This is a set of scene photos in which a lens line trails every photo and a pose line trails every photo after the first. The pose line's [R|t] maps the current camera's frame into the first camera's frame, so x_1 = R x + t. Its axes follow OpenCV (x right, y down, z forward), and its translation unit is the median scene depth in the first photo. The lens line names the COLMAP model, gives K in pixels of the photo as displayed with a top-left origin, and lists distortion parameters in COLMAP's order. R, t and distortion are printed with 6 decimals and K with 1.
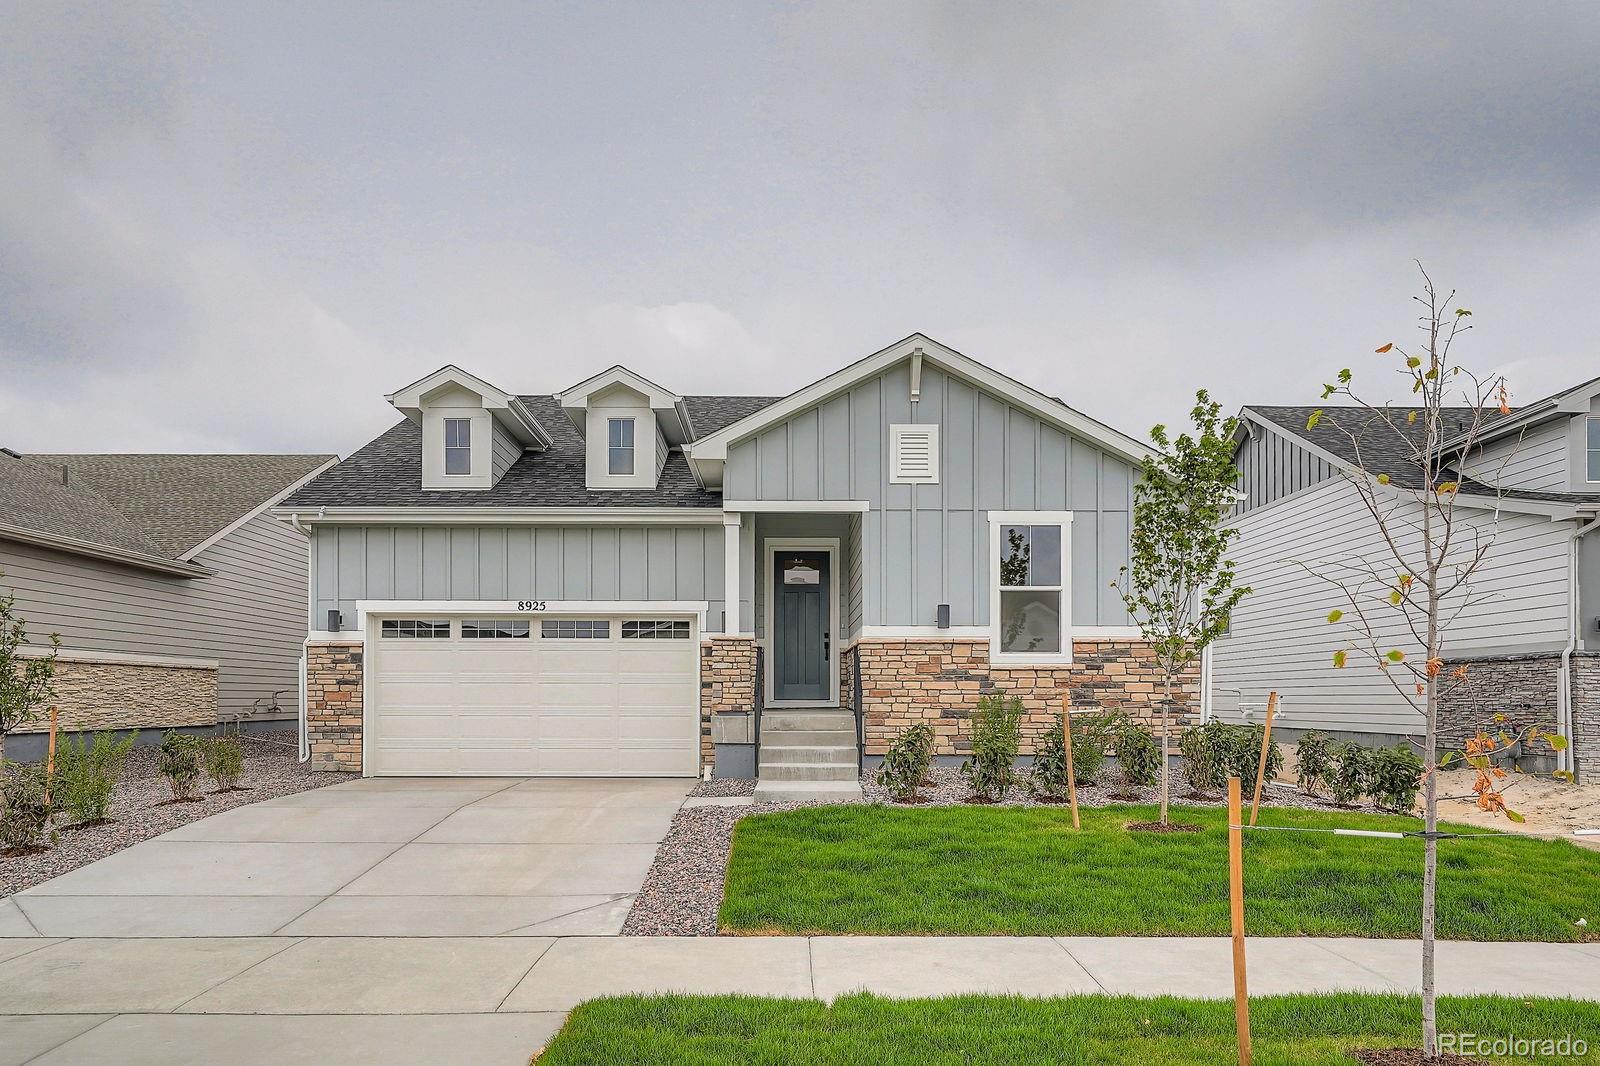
lens RADIAL K [[1012.3, 0, 798.5], [0, 1012.3, 542.3], [0, 0, 1]] dist [-0.010006, 0.007024]
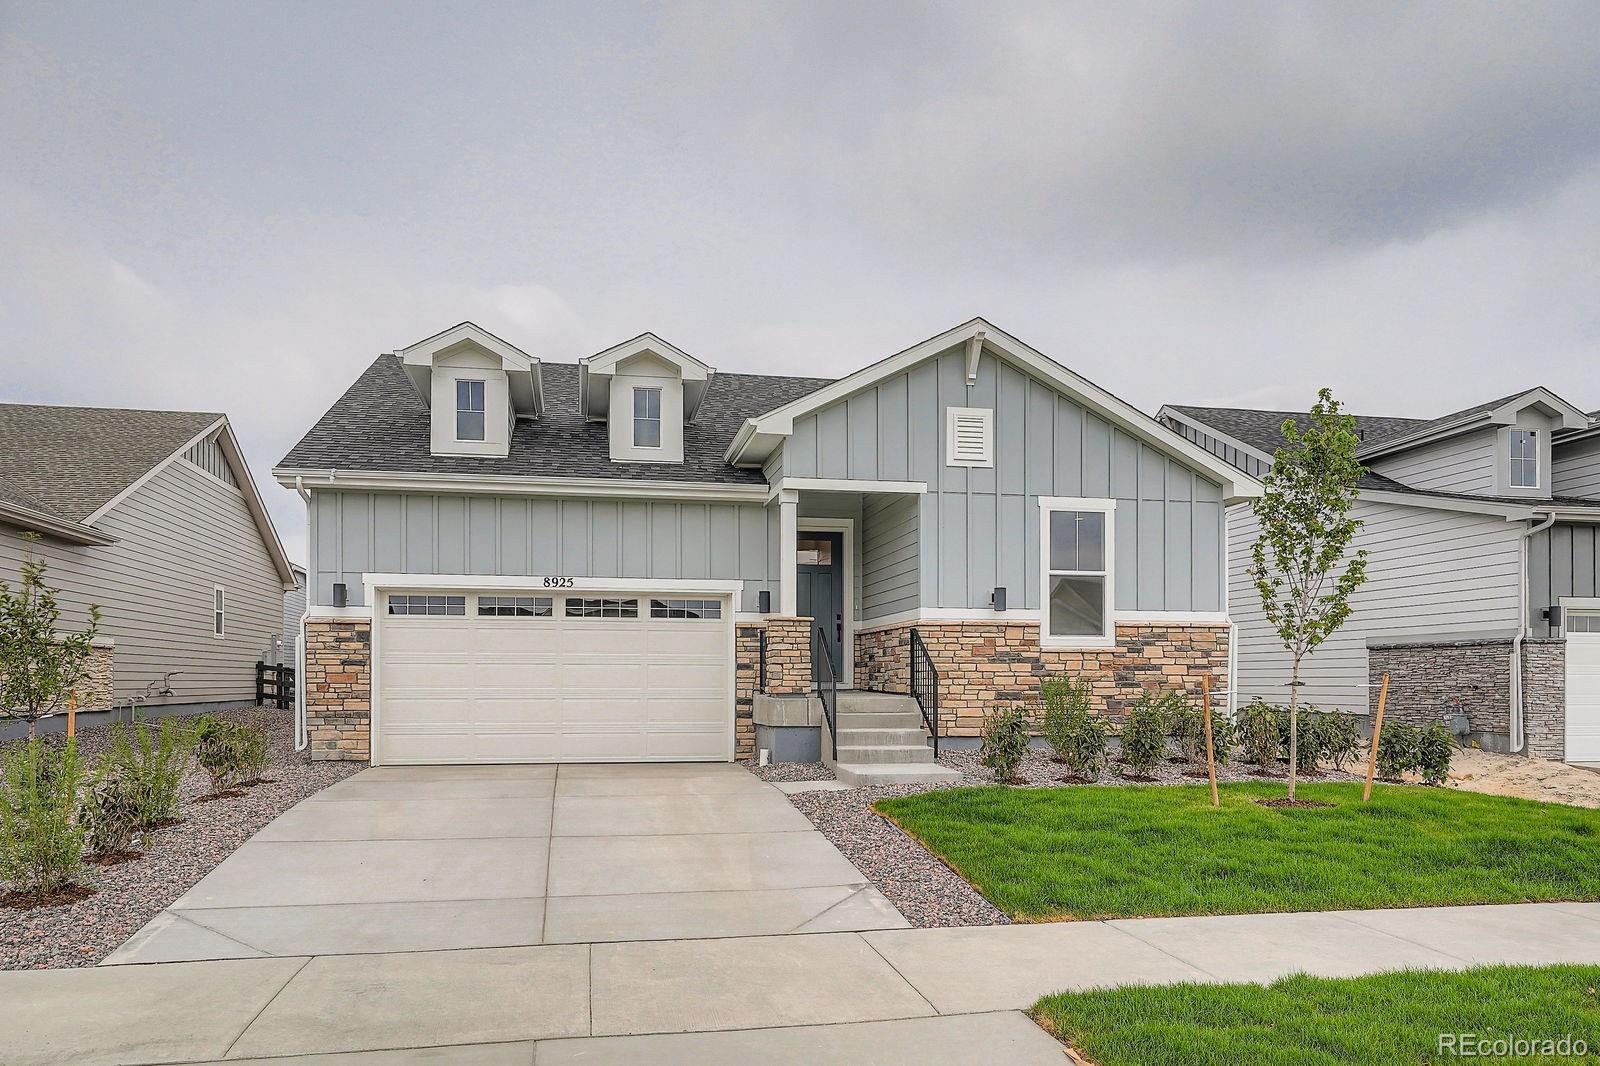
lens RADIAL K [[1012.3, 0, 800.0], [0, 1012.3, 525.3], [0, 0, 1]] dist [-0.010006, 0.007024]
pose [[0.985748, 0.025687, 0.166258, -0.217969], [-0.025876, 0.999665, -0.001033, 0.005310], [-0.166229, -0.003284, 0.986082, 0.035253]]
